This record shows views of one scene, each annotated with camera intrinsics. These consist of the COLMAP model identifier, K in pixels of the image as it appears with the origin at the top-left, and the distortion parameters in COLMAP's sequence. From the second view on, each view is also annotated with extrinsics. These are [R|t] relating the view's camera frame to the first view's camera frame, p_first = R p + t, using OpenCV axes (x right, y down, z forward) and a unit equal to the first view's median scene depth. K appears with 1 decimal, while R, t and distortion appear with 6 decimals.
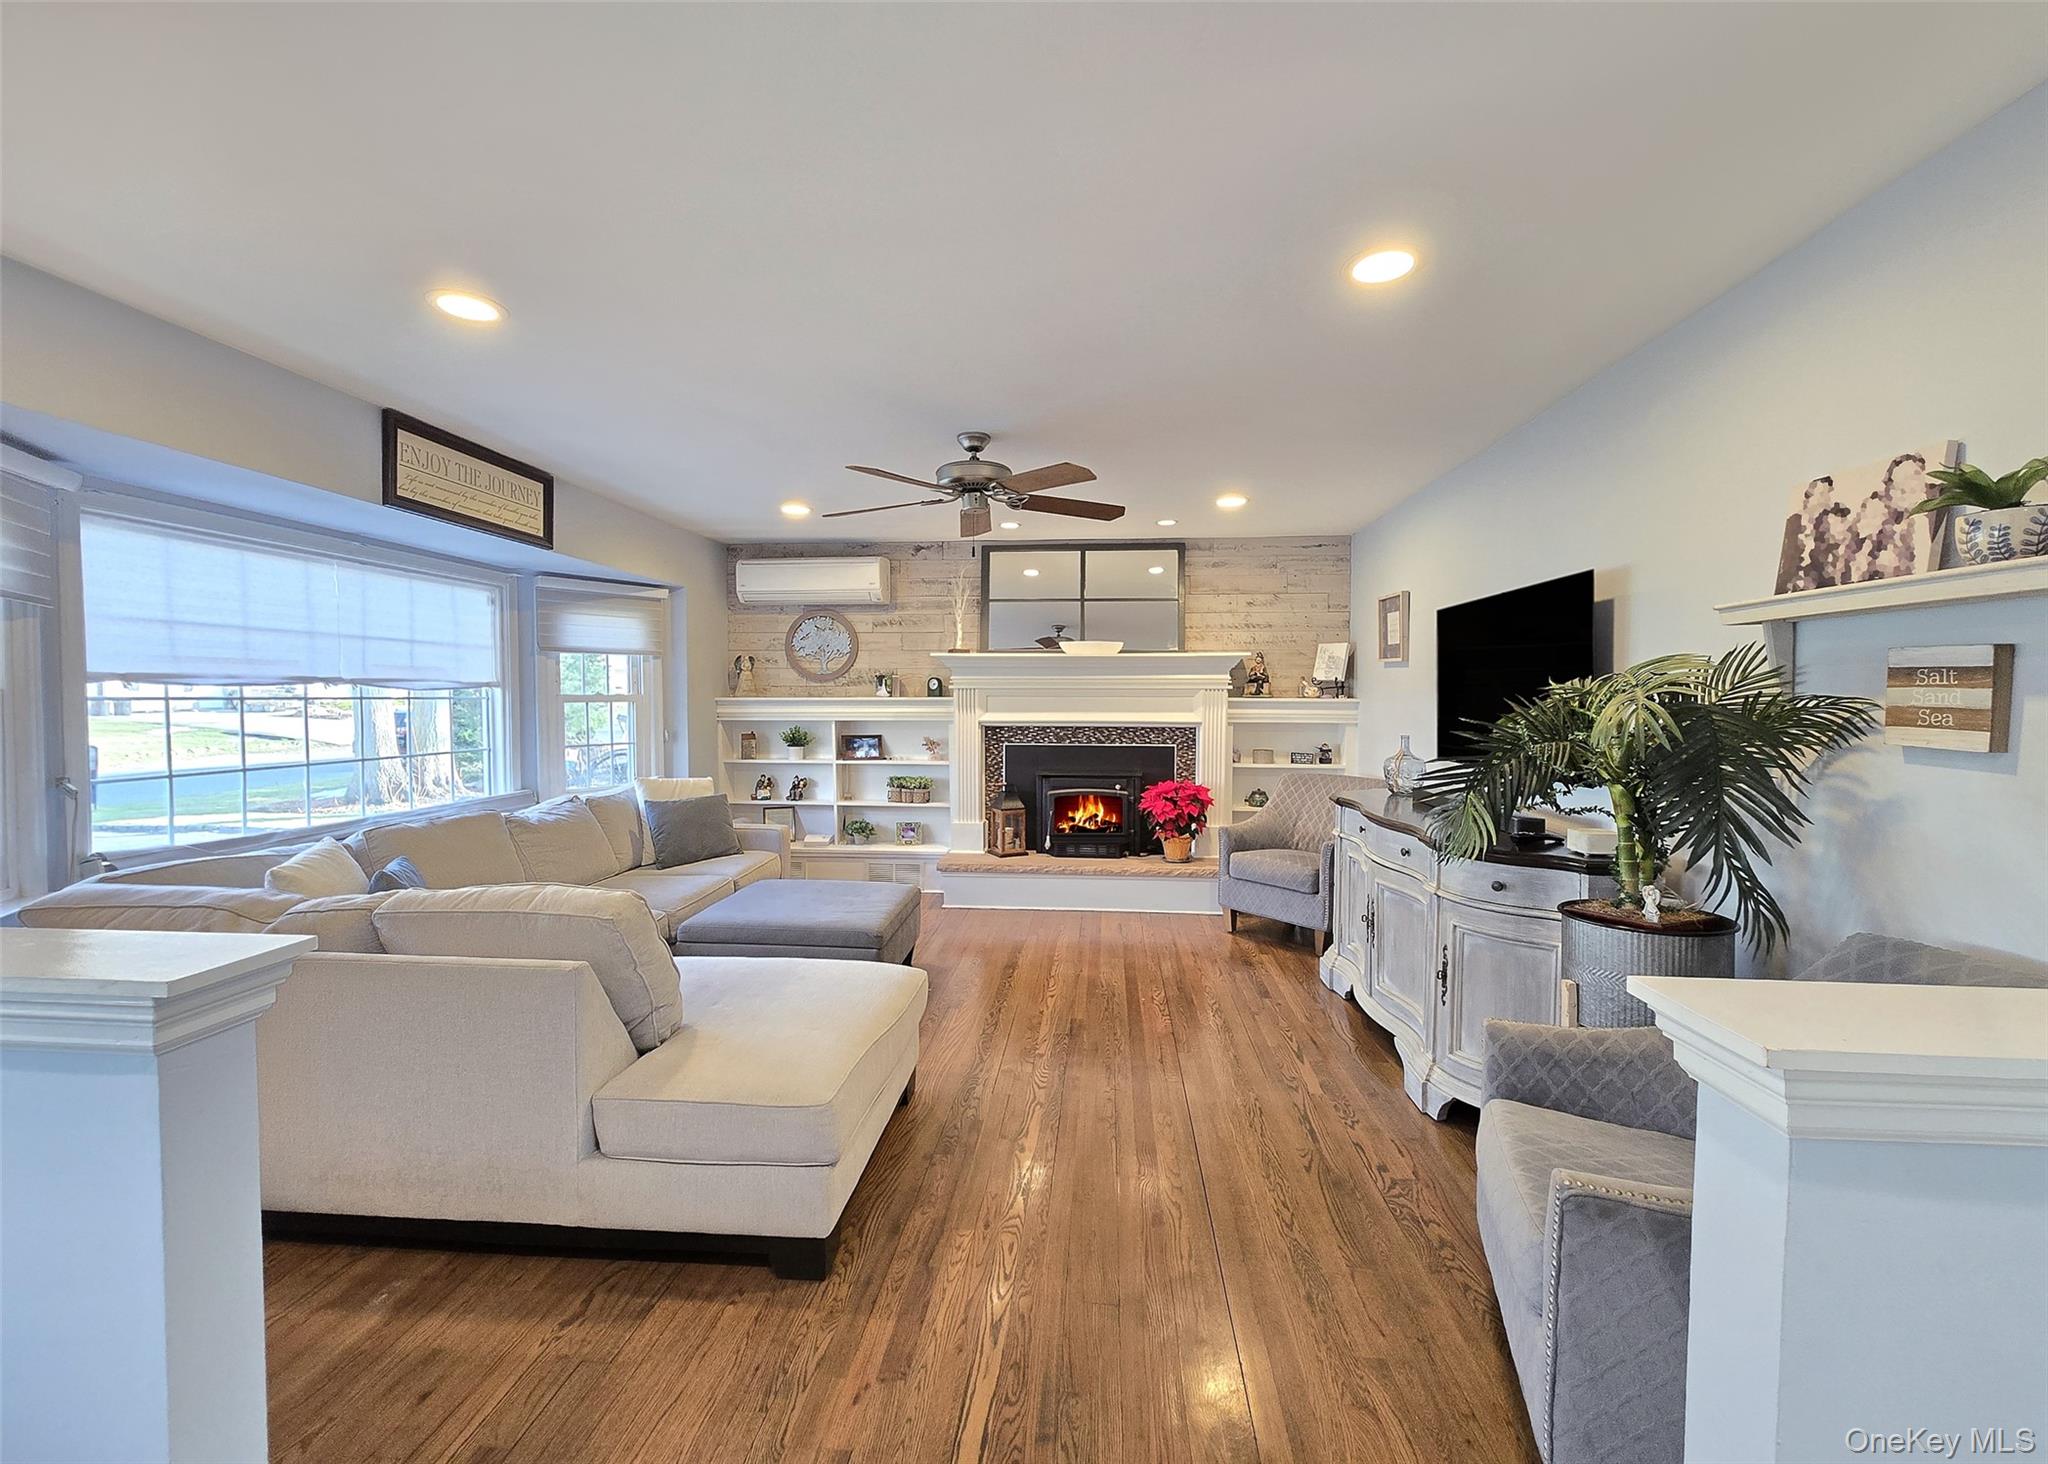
lens RADIAL K [[836.9, 0, 1029.9], [0, 836.9, 725.8], [0, 0, 1]] dist [-0.001448, 0.000121]
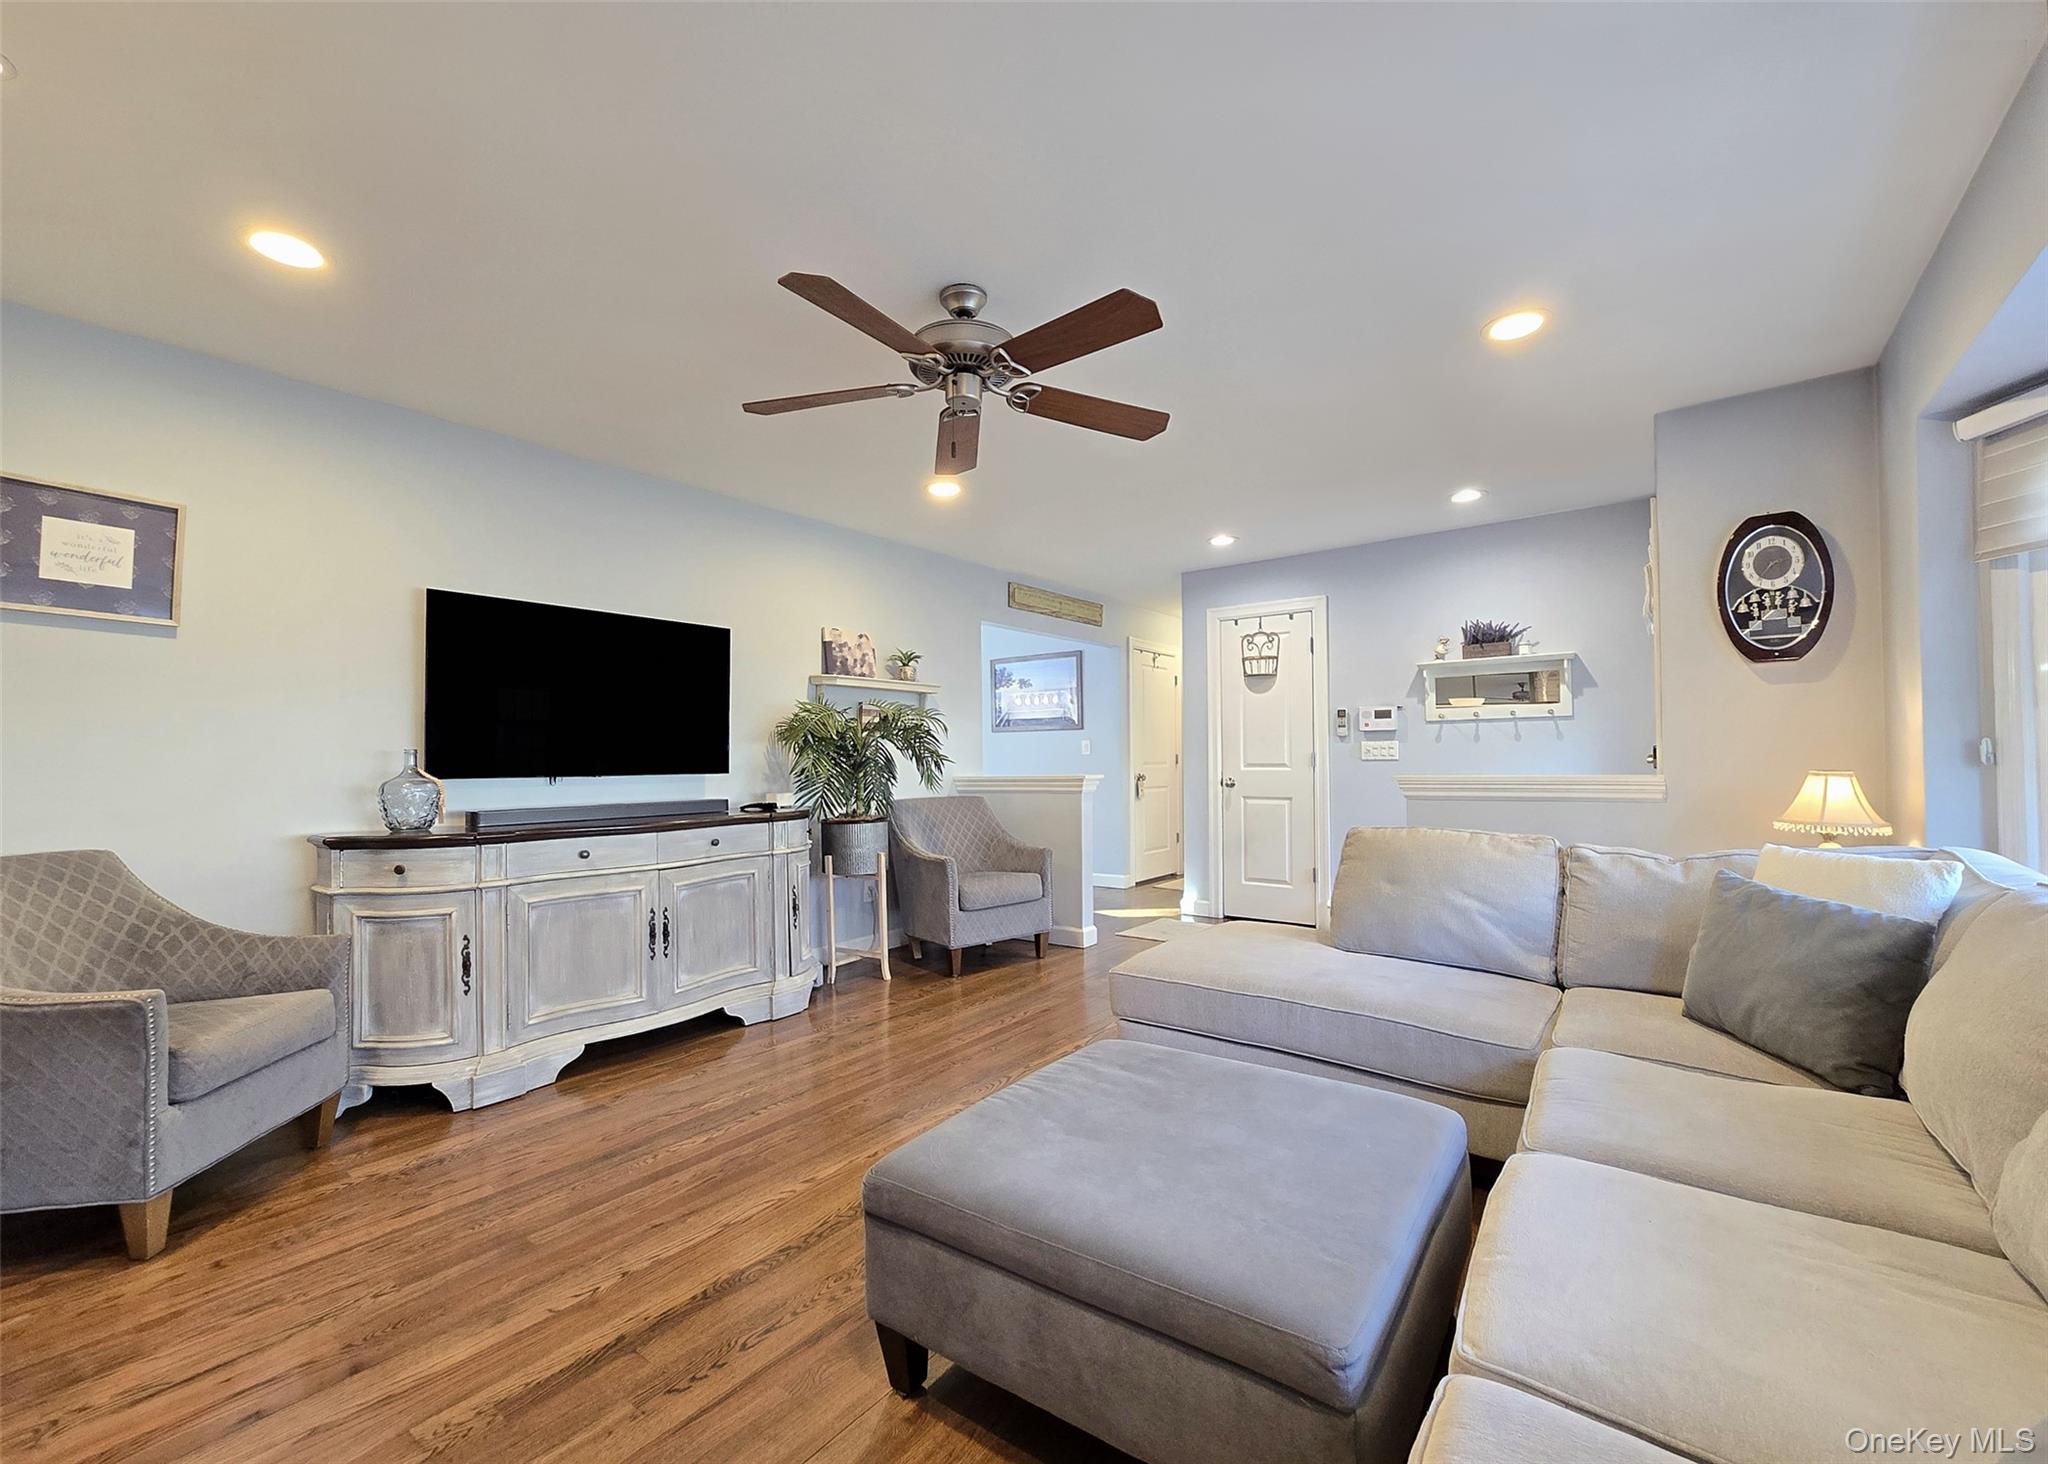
lens RADIAL K [[836.9, 0, 1029.9], [0, 836.9, 725.8], [0, 0, 1]] dist [-0.001448, 0.000121]
pose [[-0.847947, 0.016710, 0.529817, -0.526550], [0.019343, 0.999813, -0.000576, -0.000048], [-0.529727, 0.009760, -0.848112, 1.741642]]
